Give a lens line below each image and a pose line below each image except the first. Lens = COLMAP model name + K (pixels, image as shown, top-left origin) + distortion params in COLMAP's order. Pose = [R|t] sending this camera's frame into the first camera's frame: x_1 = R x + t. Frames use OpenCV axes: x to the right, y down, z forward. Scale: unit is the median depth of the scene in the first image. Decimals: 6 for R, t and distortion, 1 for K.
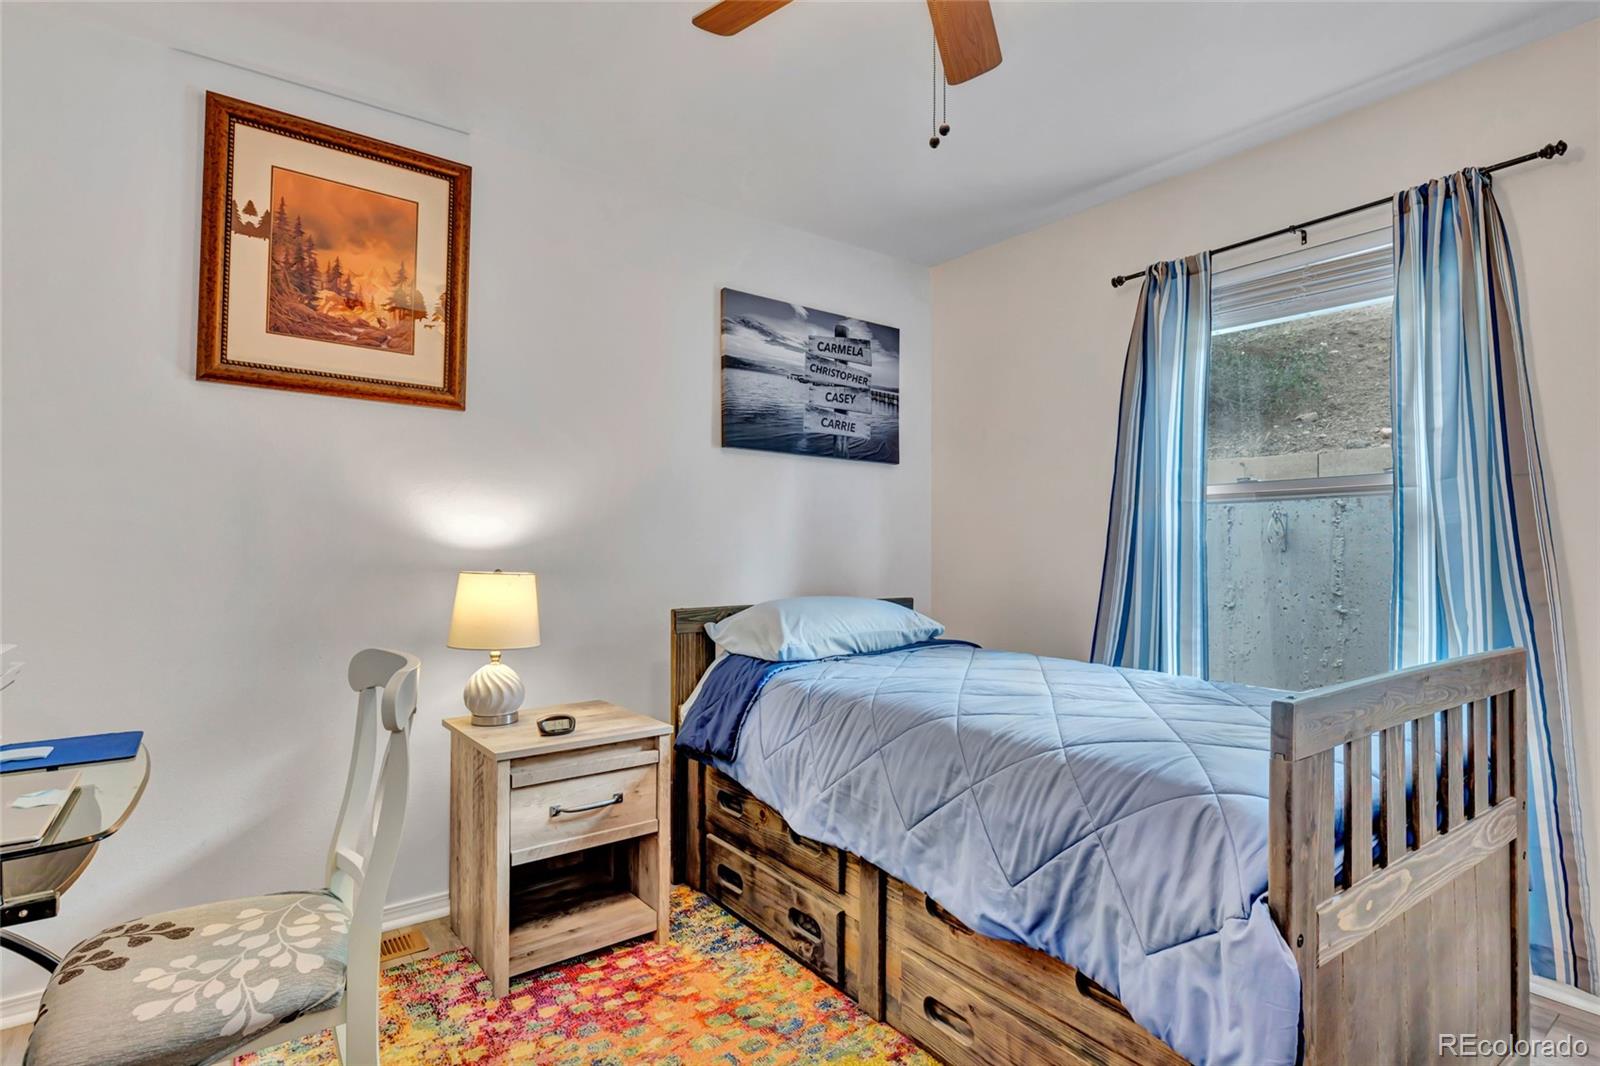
lens RADIAL K [[824.7, 0, 809.6], [0, 824.7, 537.6], [0, 0, 1]] dist [-0.002088, -0.000532]
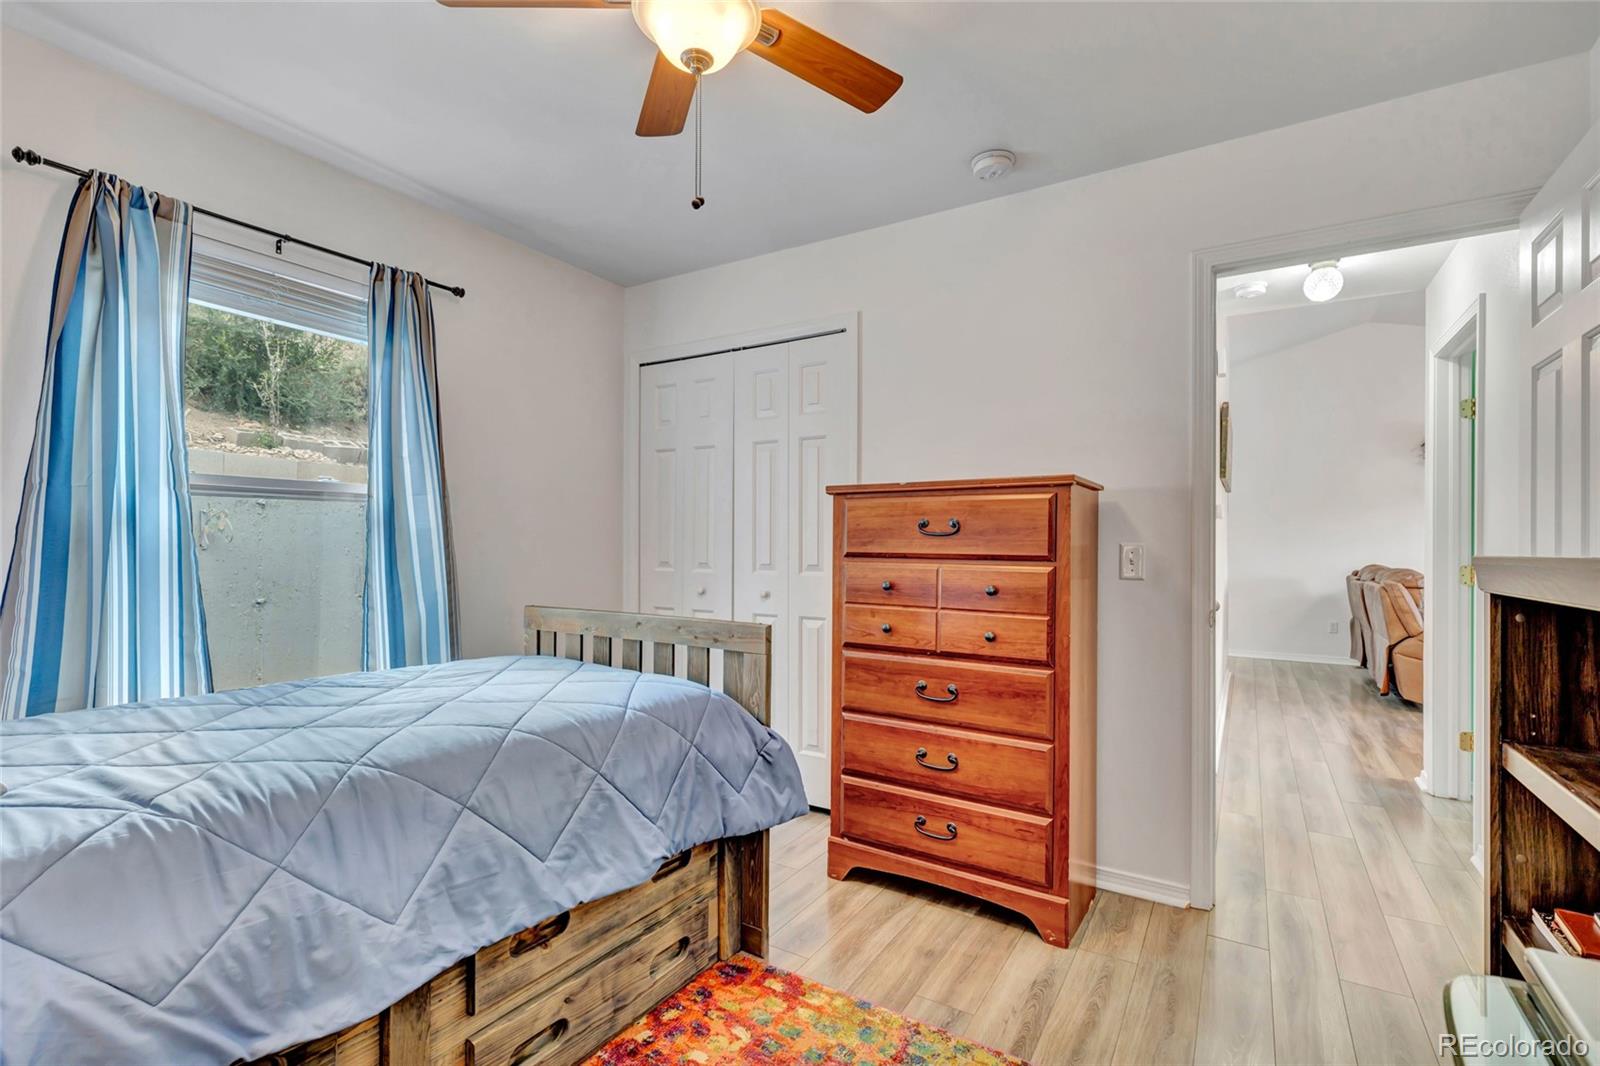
lens RADIAL K [[737.7, 0, 804.5], [0, 737.7, 545.1], [0, 0, 1]] dist [0.005491, 0.001157]
pose [[-0.375887, -0.001721, 0.926664, -0.589366], [-0.019532, 0.999791, -0.006066, 0.004408], [-0.926460, -0.020379, -0.375842, 0.834434]]
